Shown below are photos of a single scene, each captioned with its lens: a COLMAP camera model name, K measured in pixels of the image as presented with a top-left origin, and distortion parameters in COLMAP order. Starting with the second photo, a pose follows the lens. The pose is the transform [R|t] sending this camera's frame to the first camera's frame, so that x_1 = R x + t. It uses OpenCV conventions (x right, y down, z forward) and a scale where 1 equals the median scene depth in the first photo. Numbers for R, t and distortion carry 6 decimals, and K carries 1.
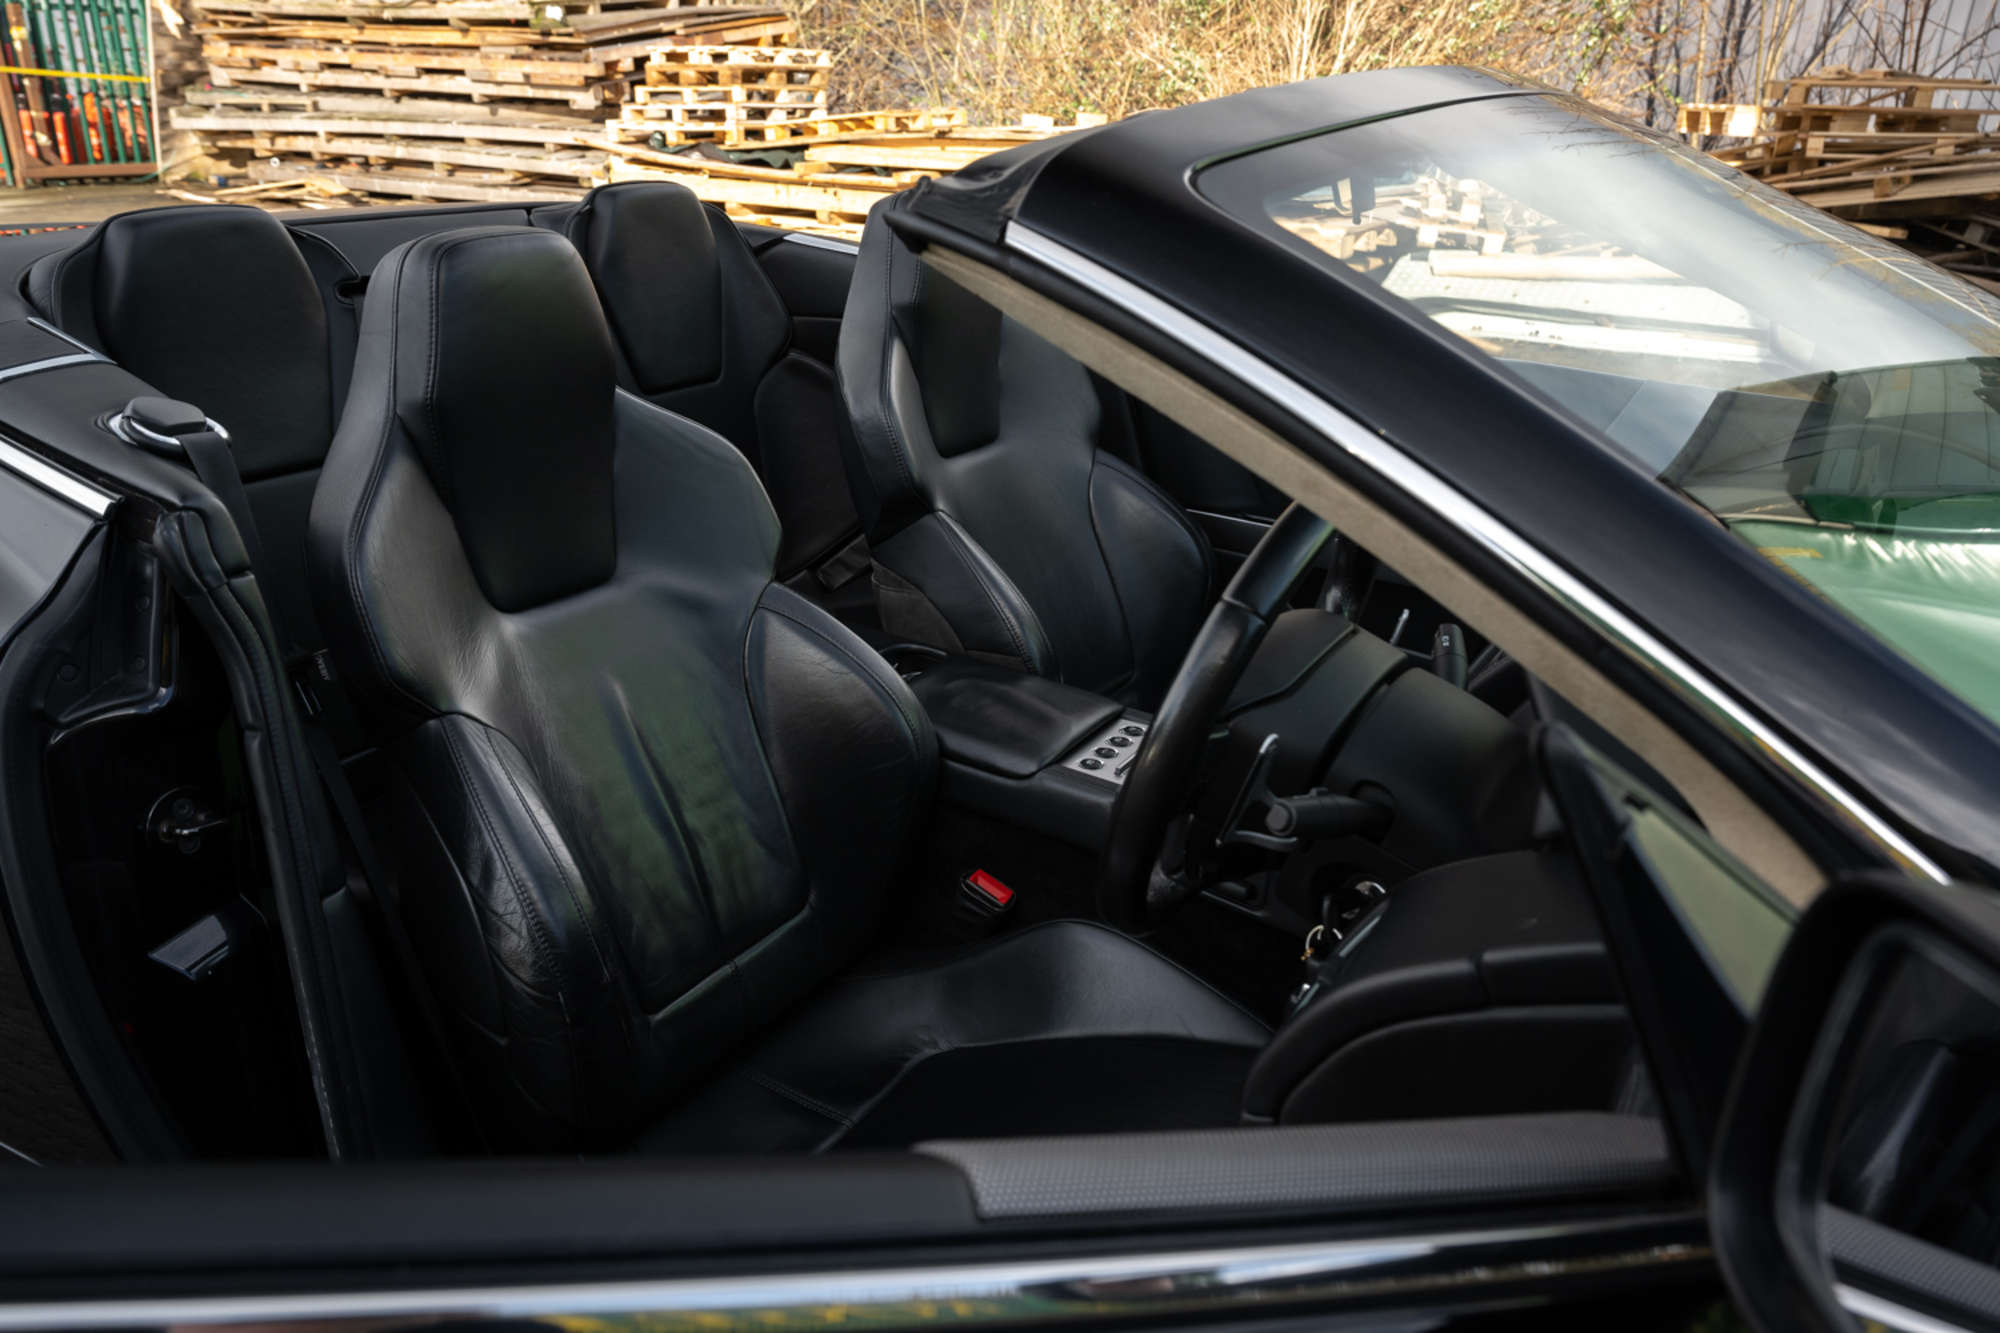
lens RADIAL K [[1563.1, 0, 1000.0], [0, 1563.1, 666.5], [0, 0, 1]] dist [-0.011254, 0.005710]
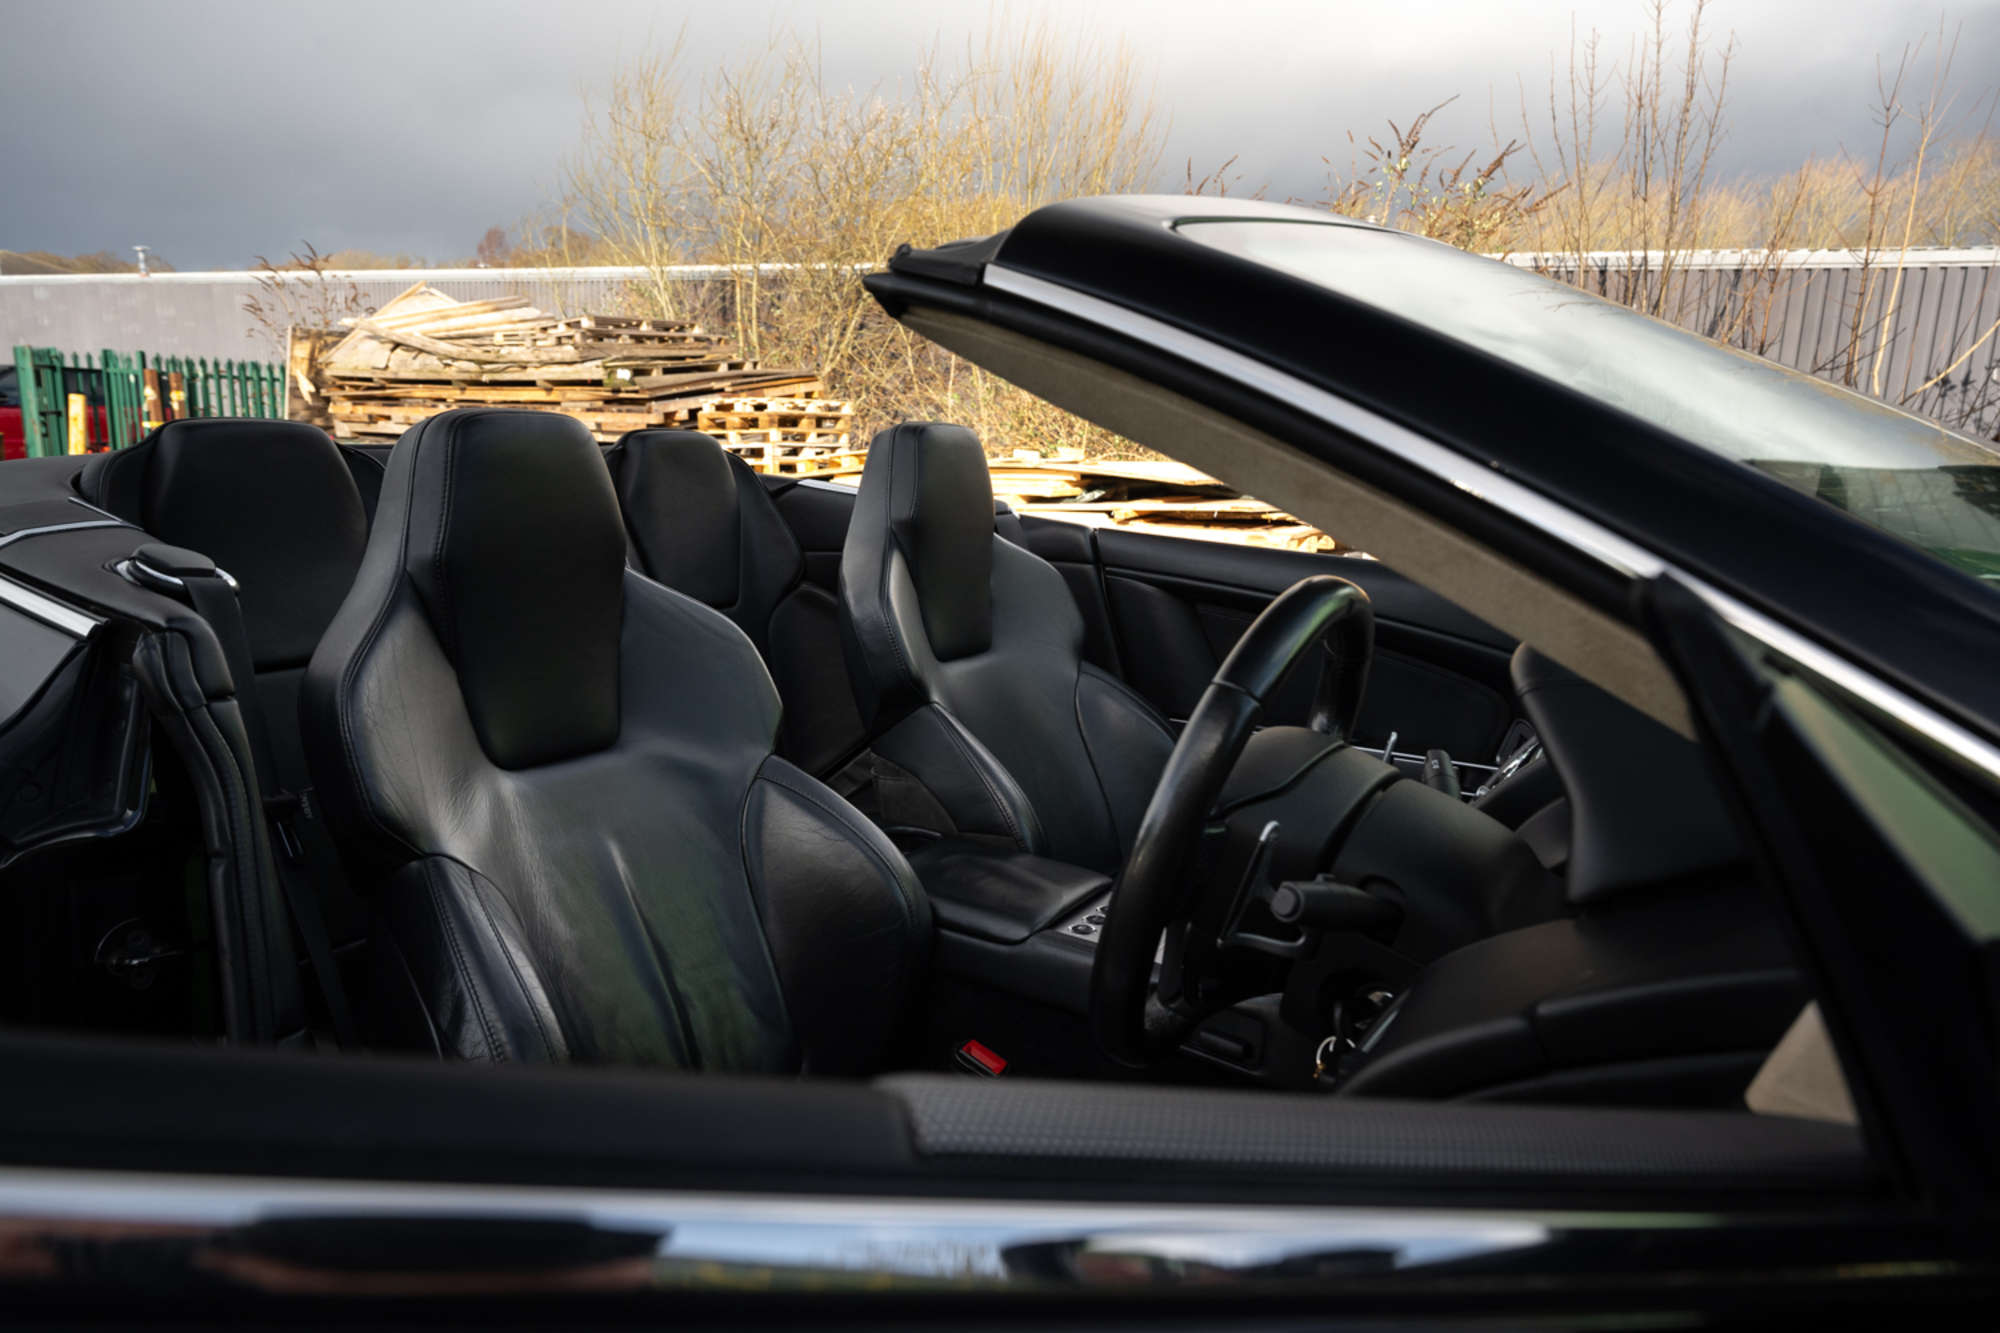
lens RADIAL K [[1360.7, 0, 1000.0], [0, 1360.7, 666.5], [0, 0, 1]] dist [-0.003286, 0.004601]
pose [[0.999949, -0.009931, 0.001553, 0.005057], [0.010043, 0.980949, -0.194007, 0.064203], [0.000403, 0.194013, 0.980999, 0.099876]]
